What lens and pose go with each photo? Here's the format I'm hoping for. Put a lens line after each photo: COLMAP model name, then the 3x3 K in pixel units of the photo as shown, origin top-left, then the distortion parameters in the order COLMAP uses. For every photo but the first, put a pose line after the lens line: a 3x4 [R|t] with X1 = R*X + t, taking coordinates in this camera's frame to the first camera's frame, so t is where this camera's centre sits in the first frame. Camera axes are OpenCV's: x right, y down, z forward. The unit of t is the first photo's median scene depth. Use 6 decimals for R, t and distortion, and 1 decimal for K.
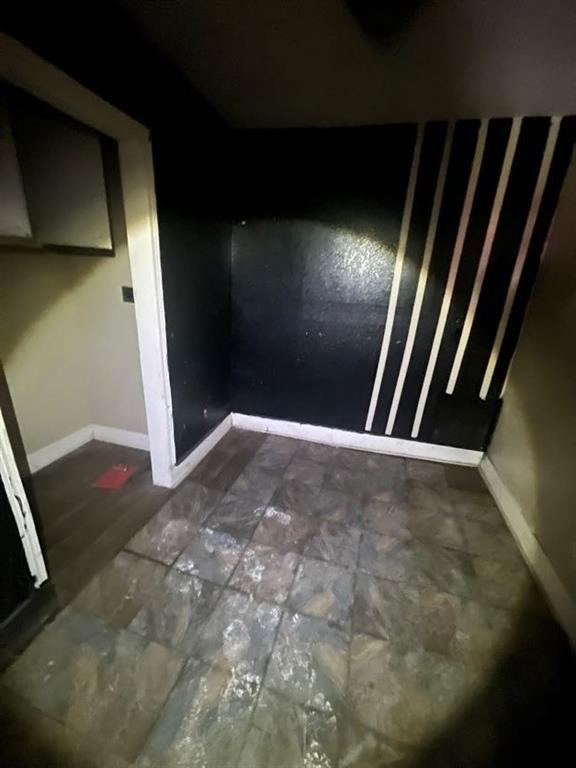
lens RADIAL K [[310.8, 0, 288.4], [0, 310.8, 383.4], [0, 0, 1]] dist [-0.001532, -0.000145]
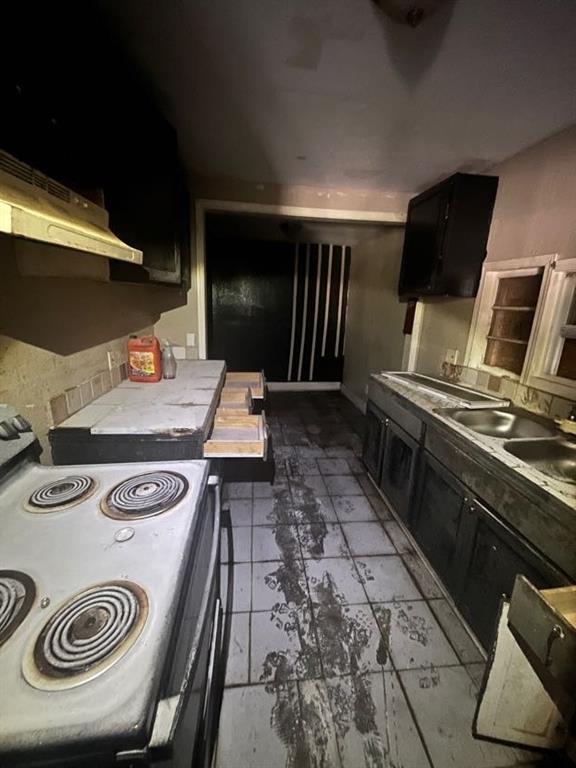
lens RADIAL K [[310.8, 0, 287.4], [0, 310.8, 380.8], [0, 0, 1]] dist [-0.001532, -0.000145]
pose [[0.936570, -0.100570, 0.335740, -0.442553], [0.127766, 0.989996, -0.059859, 0.285148], [-0.326362, 0.098959, 0.940051, -0.905071]]
